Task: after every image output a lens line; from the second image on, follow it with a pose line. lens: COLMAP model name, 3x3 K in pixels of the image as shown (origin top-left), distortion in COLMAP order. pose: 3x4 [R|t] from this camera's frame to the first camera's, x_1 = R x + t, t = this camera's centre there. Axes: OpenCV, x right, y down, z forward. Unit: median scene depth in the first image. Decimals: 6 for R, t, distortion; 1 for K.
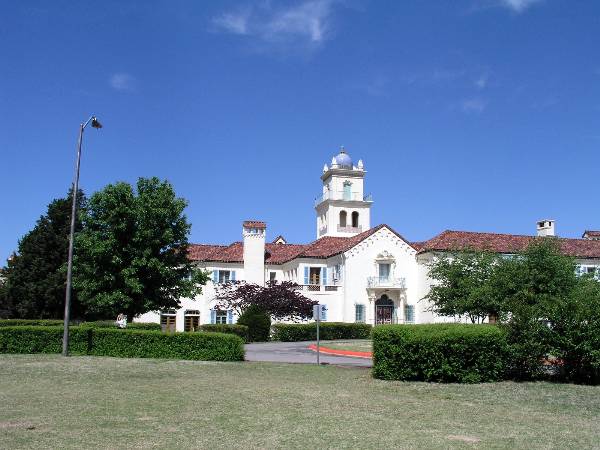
lens RADIAL K [[610.8, 0, 307.3], [0, 610.8, 235.8], [0, 0, 1]] dist [-0.234220, 0.254237]
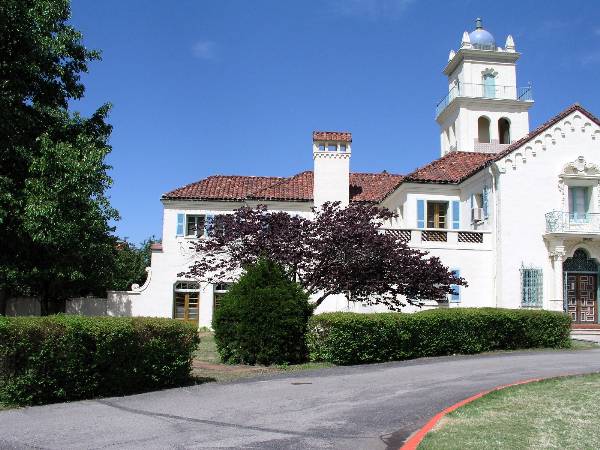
lens RADIAL K [[610.8, 0, 307.3], [0, 610.8, 235.8], [0, 0, 1]] dist [-0.234220, 0.254237]
pose [[0.978863, -0.009463, -0.204297, 0.010142], [0.016544, 0.999319, 0.032981, 0.068487], [0.203845, -0.035664, 0.978353, 0.509770]]
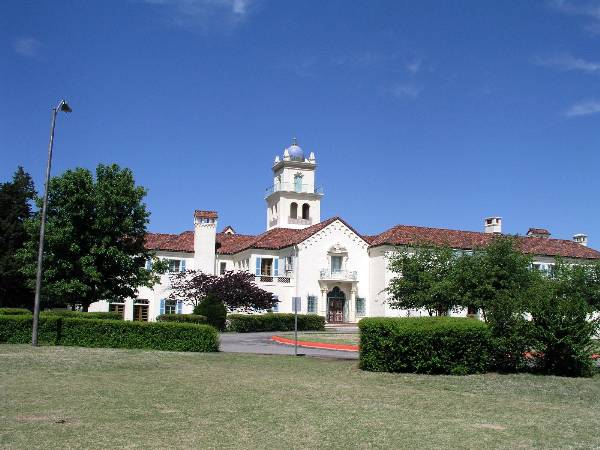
lens RADIAL K [[610.8, 0, 307.3], [0, 610.8, 235.8], [0, 0, 1]] dist [-0.234220, 0.254237]
pose [[0.994654, 0.022840, 0.100704, -0.025306], [-0.024332, 0.999611, 0.013620, -0.000763], [-0.100353, -0.015997, 0.994823, -0.001914]]
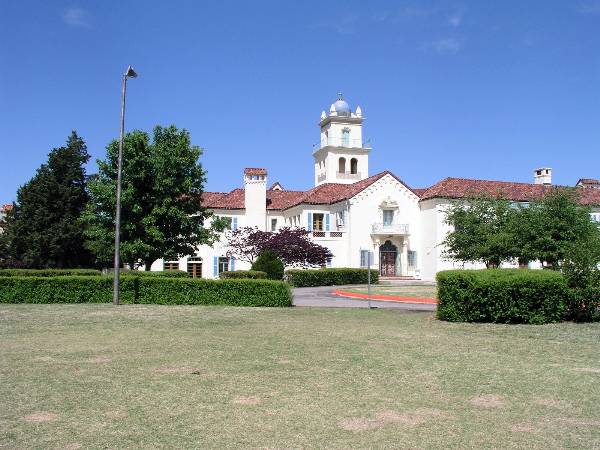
lens RADIAL K [[610.8, 0, 307.3], [0, 610.8, 235.8], [0, 0, 1]] dist [-0.234220, 0.254237]
pose [[0.999333, -0.005080, 0.036150, -0.046193], [0.001838, 0.996015, 0.089166, -0.002336], [-0.036459, -0.089040, 0.995361, -0.011018]]
